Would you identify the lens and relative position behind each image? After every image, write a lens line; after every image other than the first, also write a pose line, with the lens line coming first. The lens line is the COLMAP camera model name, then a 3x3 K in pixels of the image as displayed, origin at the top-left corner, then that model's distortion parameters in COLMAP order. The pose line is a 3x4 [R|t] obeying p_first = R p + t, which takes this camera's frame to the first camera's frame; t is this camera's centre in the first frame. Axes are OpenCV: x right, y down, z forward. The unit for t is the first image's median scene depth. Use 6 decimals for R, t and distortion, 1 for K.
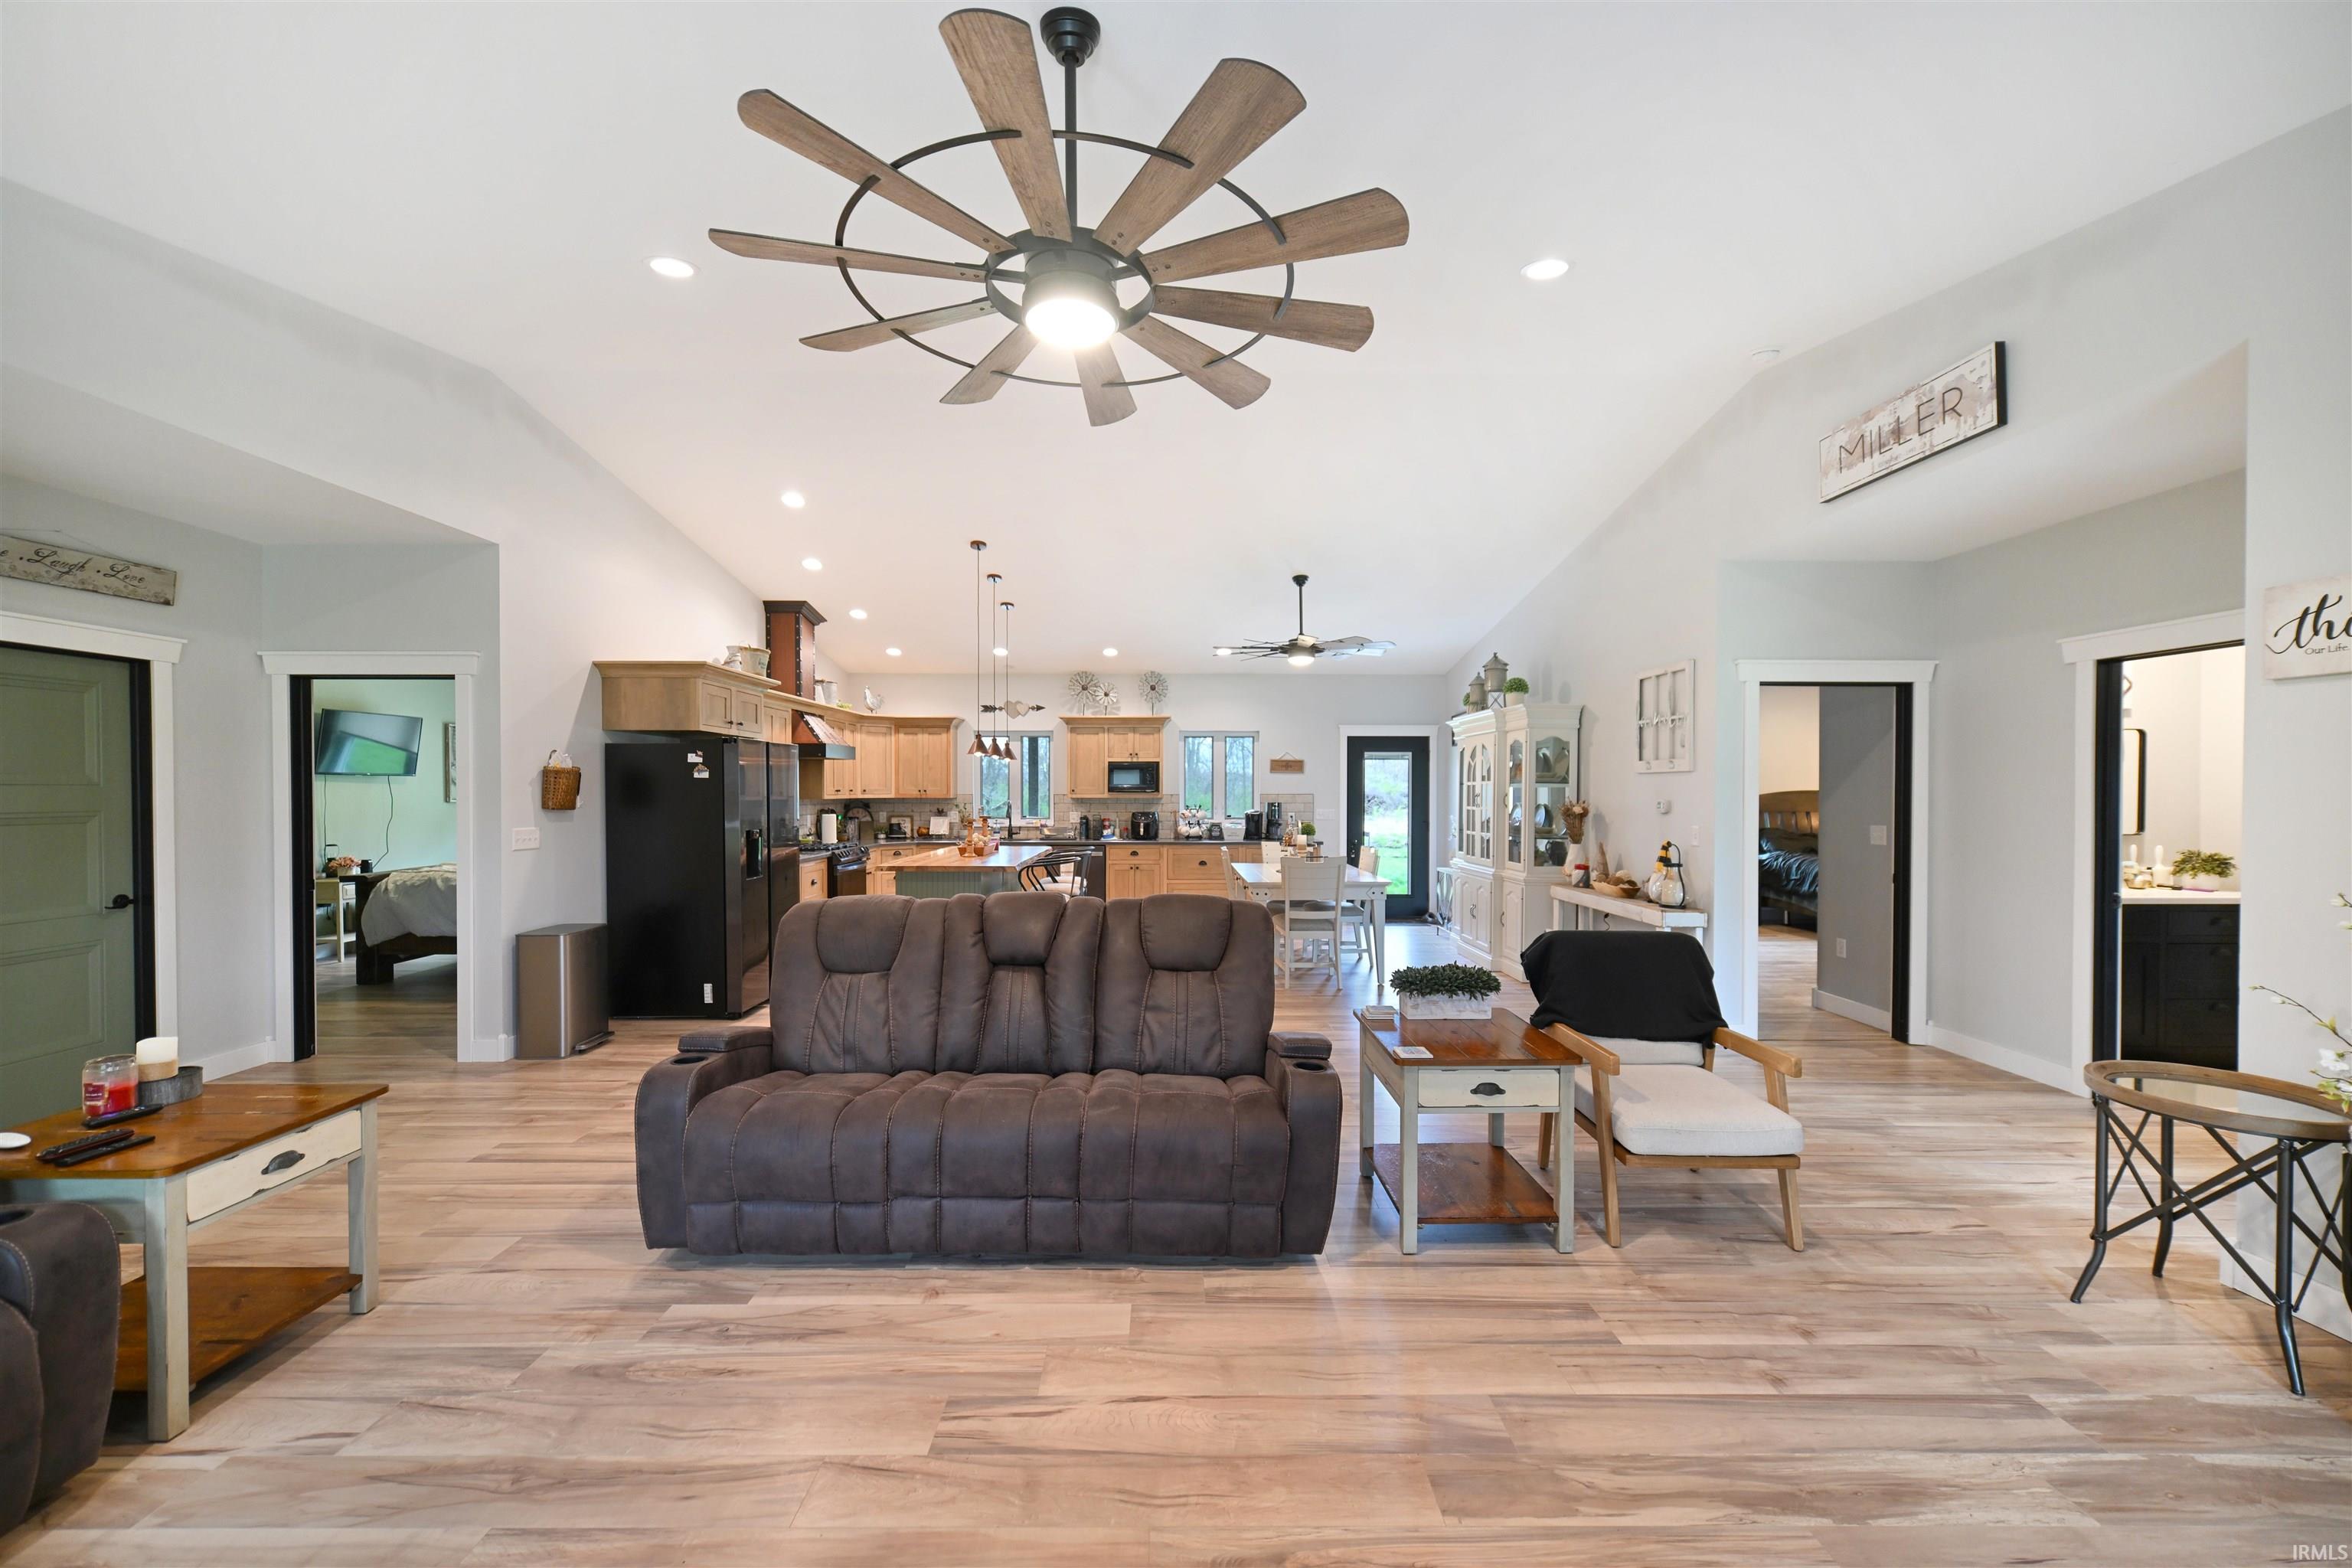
lens RADIAL K [[906.0, 0, 1159.6], [0, 906.0, 808.0], [0, 0, 1]] dist [0.000944, -0.000005]
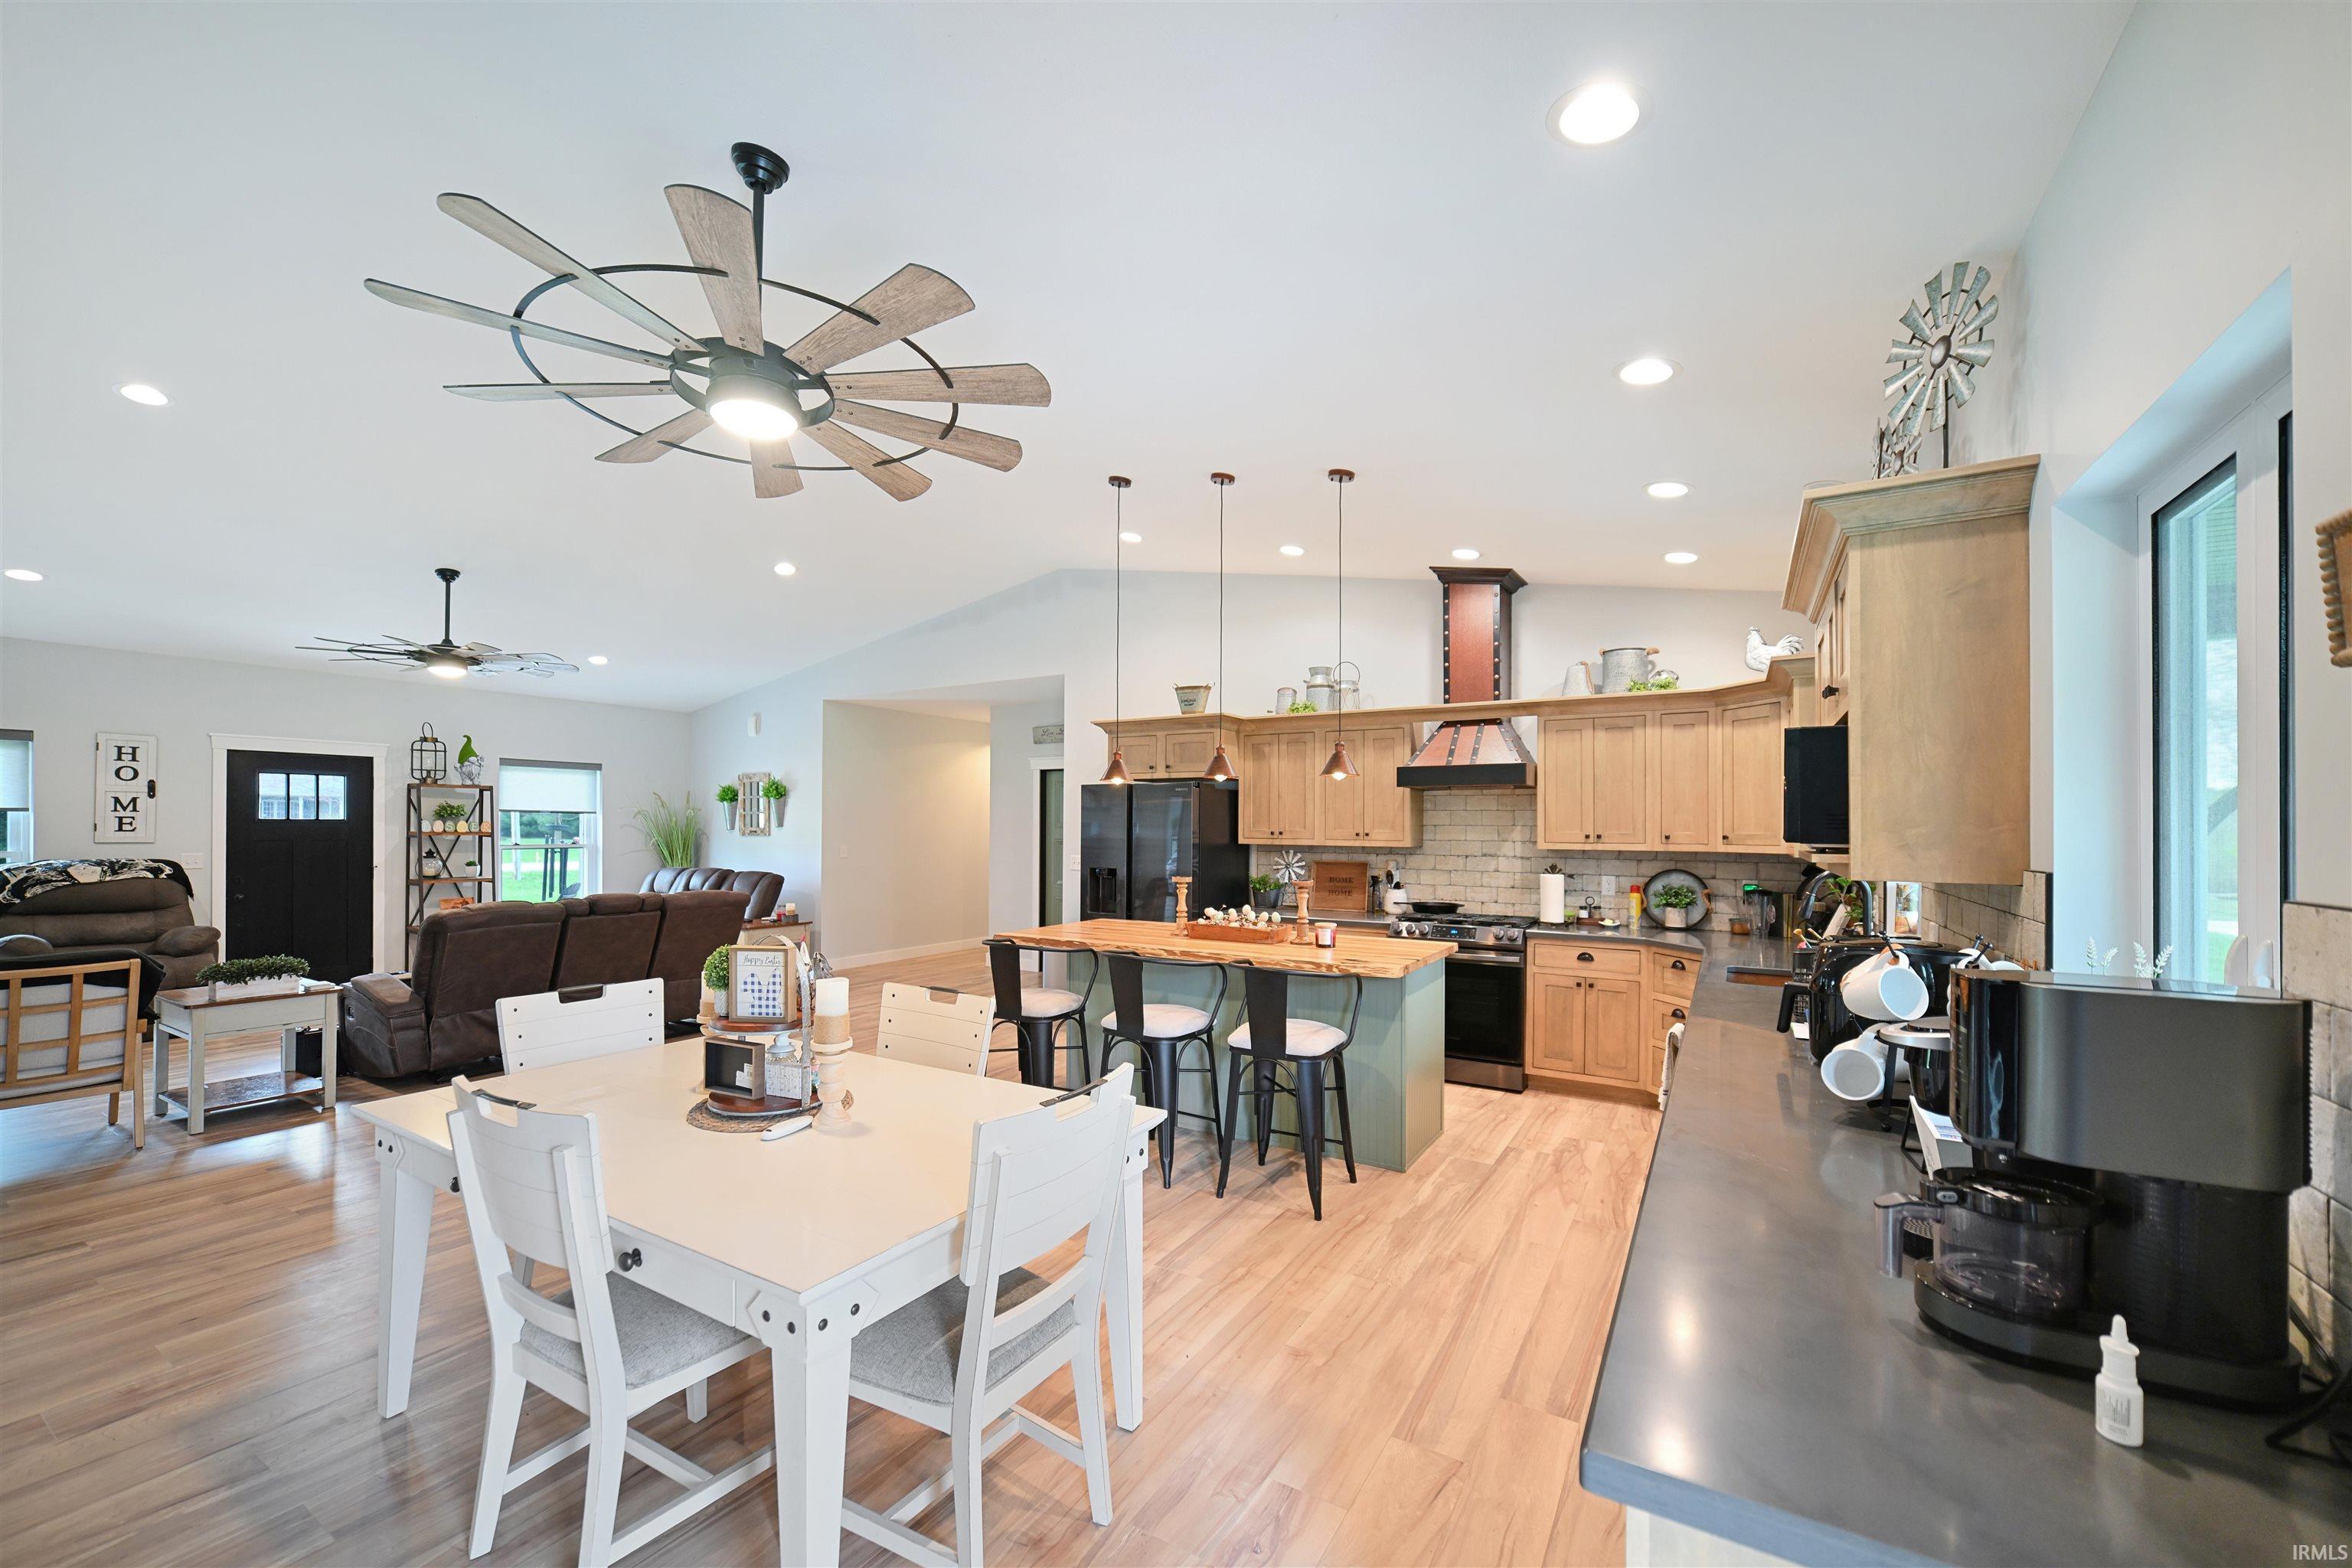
lens RADIAL K [[928.7, 0, 1168.6], [0, 928.7, 816.1], [0, 0, 1]] dist [-0.001847, -0.000104]
pose [[-0.519473, -0.011927, -0.854403, 0.367437], [-0.021685, 0.999765, -0.000772, -0.031605], [0.854211, 0.018127, -0.519610, 1.329966]]
